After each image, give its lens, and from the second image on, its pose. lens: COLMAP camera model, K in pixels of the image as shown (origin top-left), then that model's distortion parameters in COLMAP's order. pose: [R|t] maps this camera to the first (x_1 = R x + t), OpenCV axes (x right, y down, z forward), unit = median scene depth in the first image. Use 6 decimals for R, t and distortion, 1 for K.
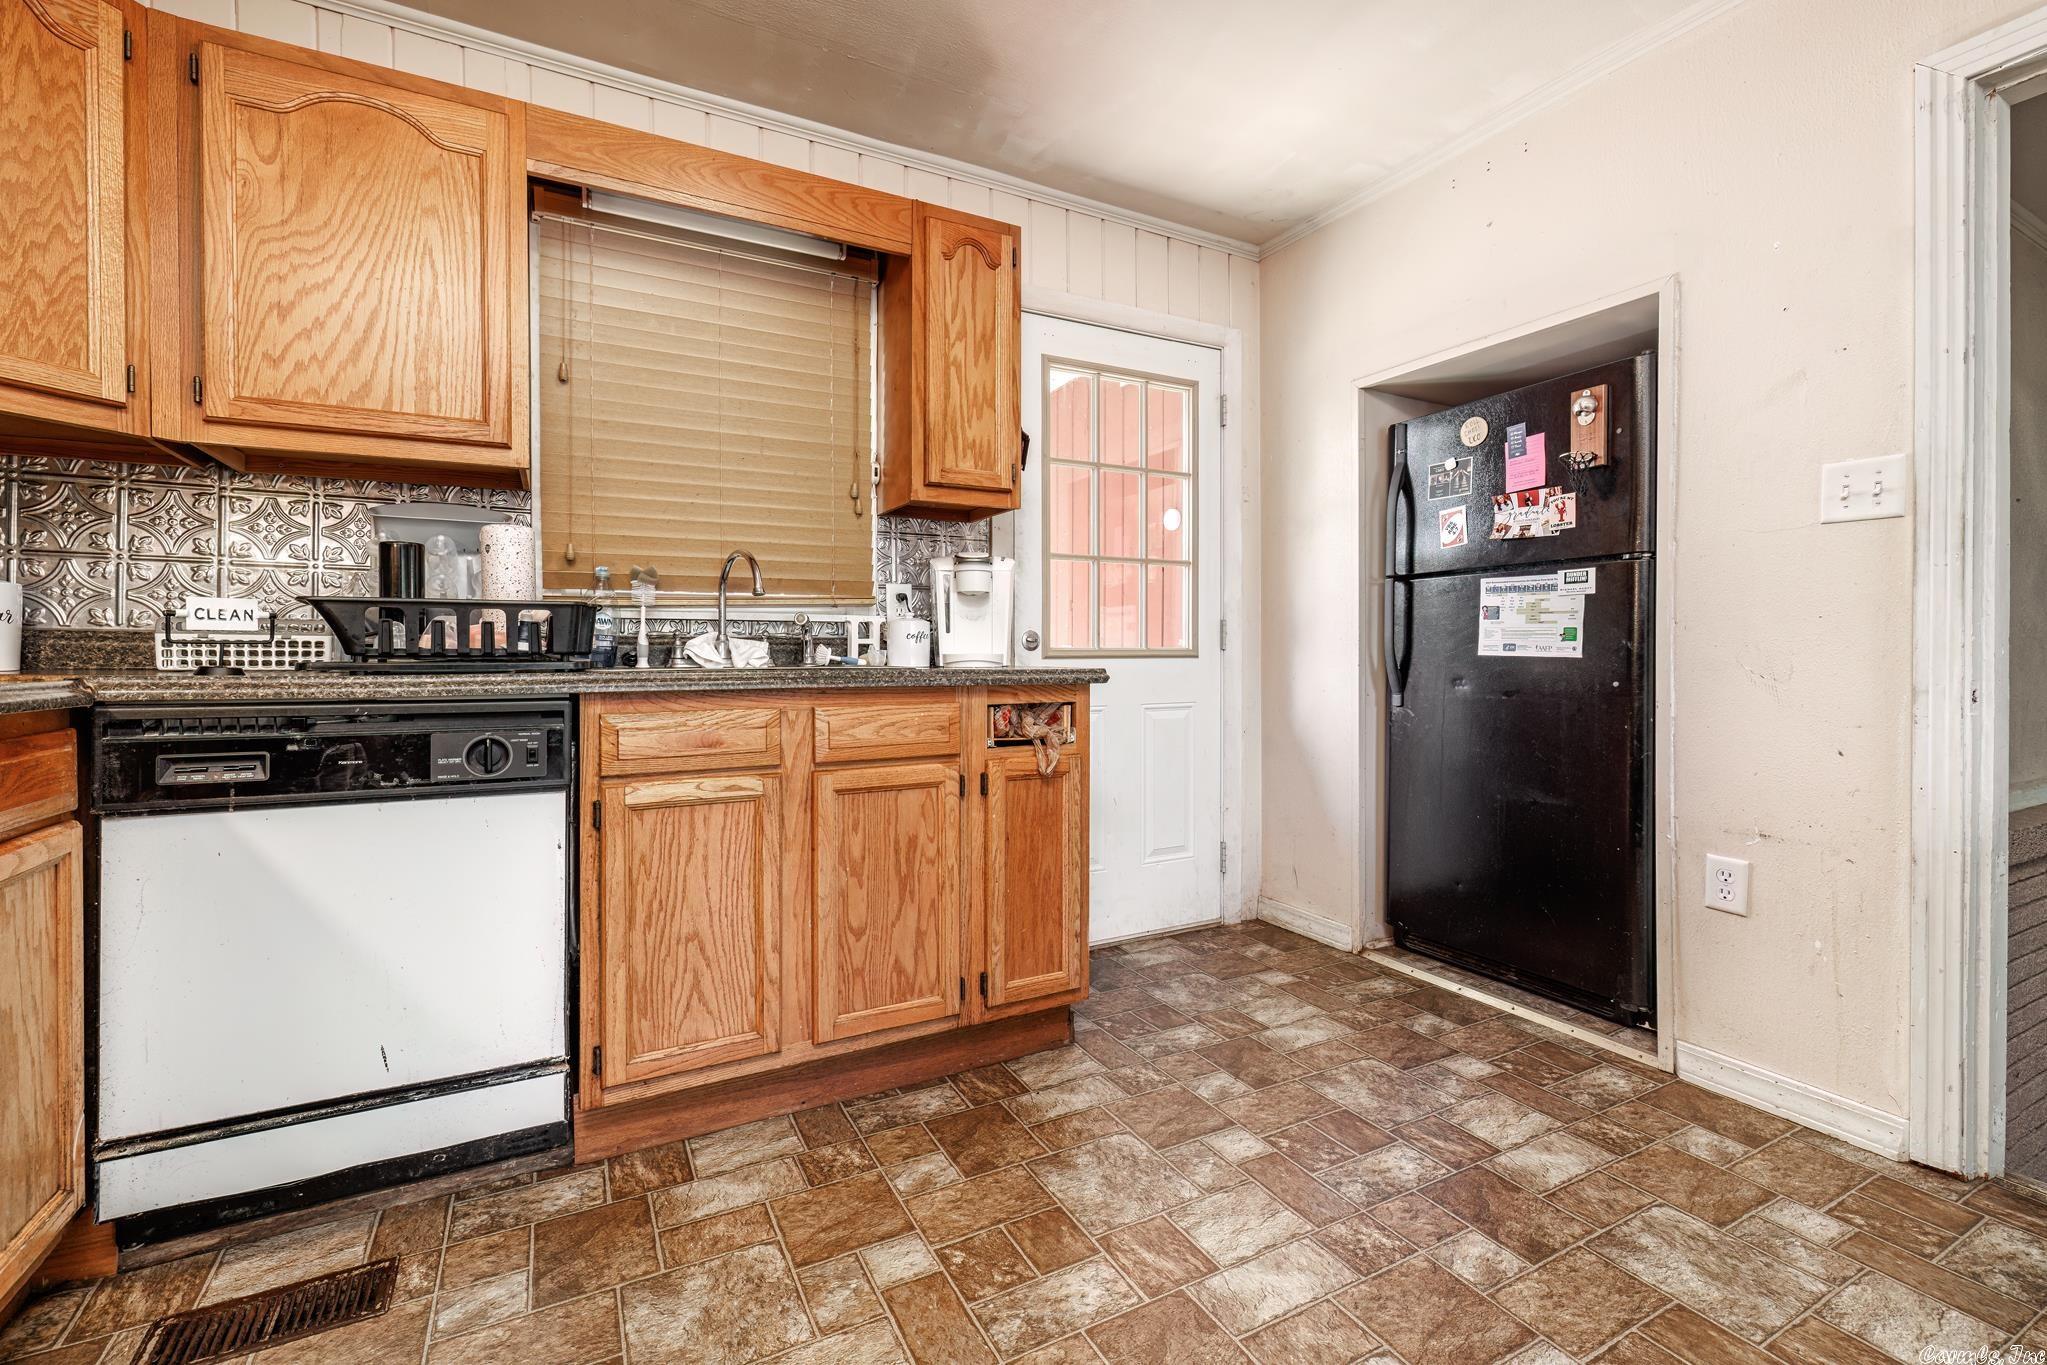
lens RADIAL K [[888.4, 0, 1036.6], [0, 888.4, 649.8], [0, 0, 1]] dist [0.007224, -0.000678]
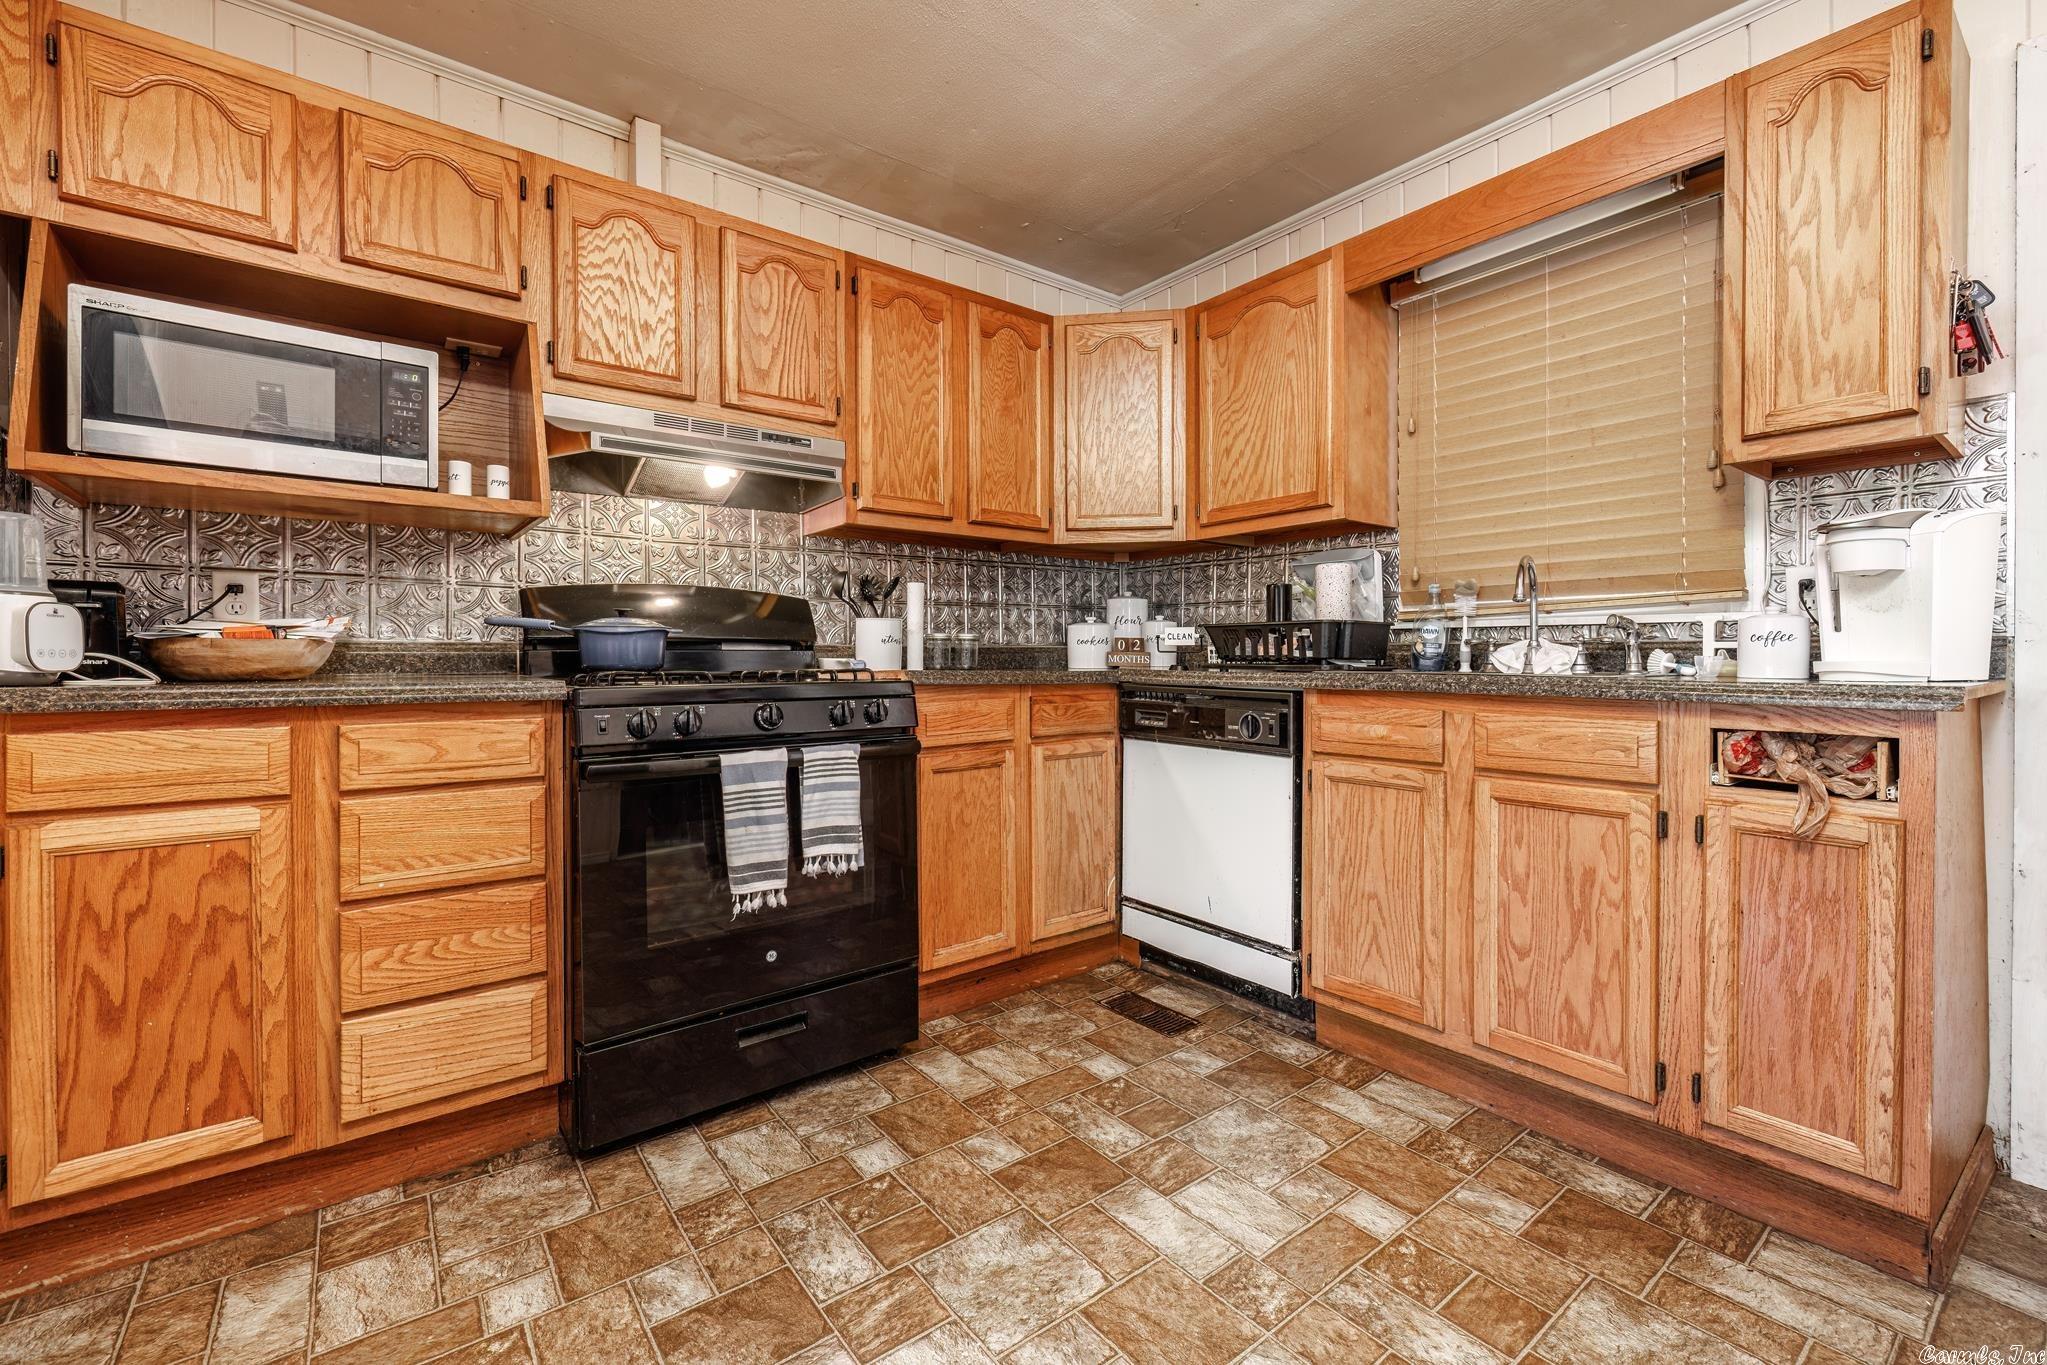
lens RADIAL K [[862.8, 0, 1024.2], [0, 862.8, 668.2], [0, 0, 1]] dist [0.000045, 0.000556]
pose [[0.168951, 0.014809, -0.985513, 0.624562], [0.000850, 0.999885, 0.015171, -0.001042], [0.985624, -0.003400, 0.168919, 0.321800]]
